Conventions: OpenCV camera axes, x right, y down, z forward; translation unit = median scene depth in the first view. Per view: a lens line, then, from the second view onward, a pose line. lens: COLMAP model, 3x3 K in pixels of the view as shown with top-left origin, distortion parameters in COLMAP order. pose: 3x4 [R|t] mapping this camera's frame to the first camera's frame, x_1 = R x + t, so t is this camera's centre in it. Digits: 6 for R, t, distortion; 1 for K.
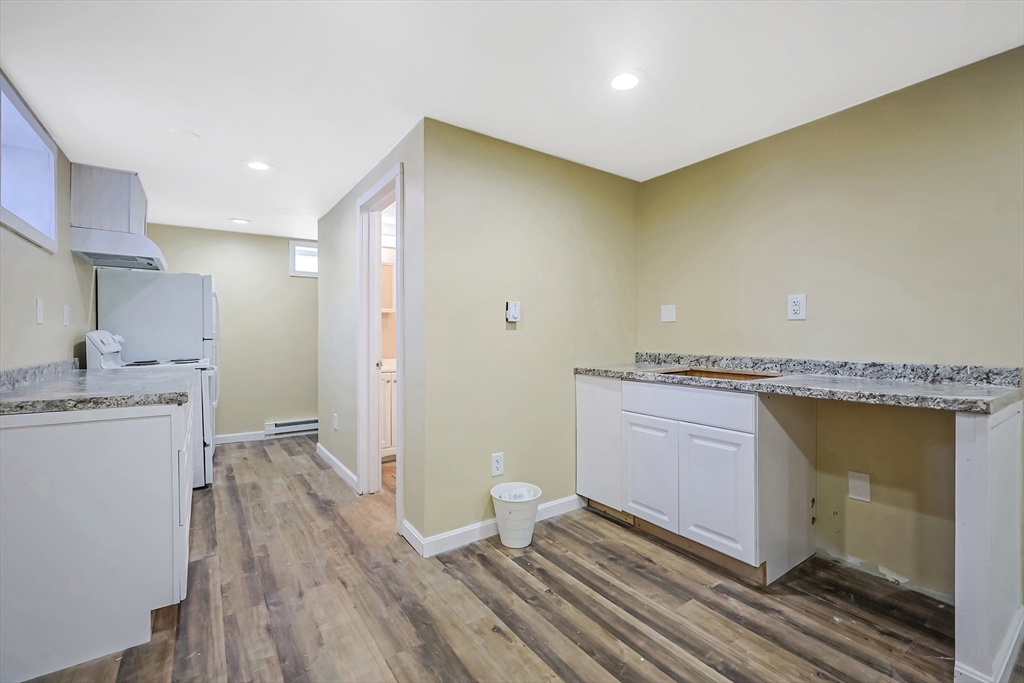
lens RADIAL K [[451.9, 0, 518.3], [0, 451.9, 333.3], [0, 0, 1]] dist [-0.000508, 0.001148]
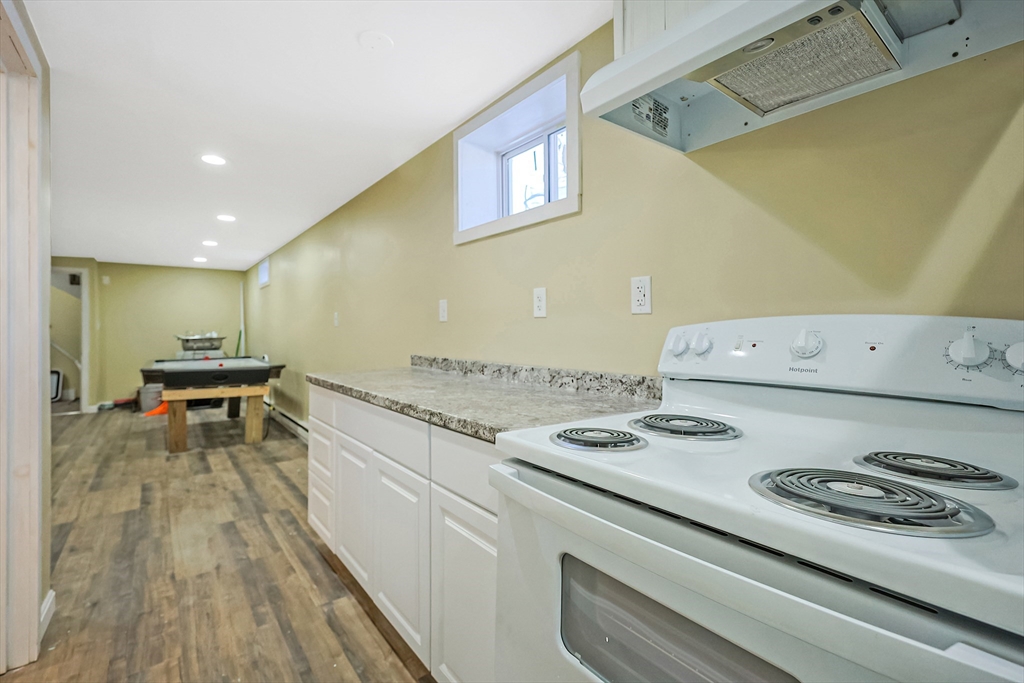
lens RADIAL K [[451.9, 0, 514.6], [0, 451.9, 333.7], [0, 0, 1]] dist [-0.000508, 0.001148]
pose [[-0.998209, 0.006725, -0.059439, -1.024744], [0.006777, 0.999977, -0.000674, 0.008057], [0.059433, -0.001076, -0.998232, 1.924424]]
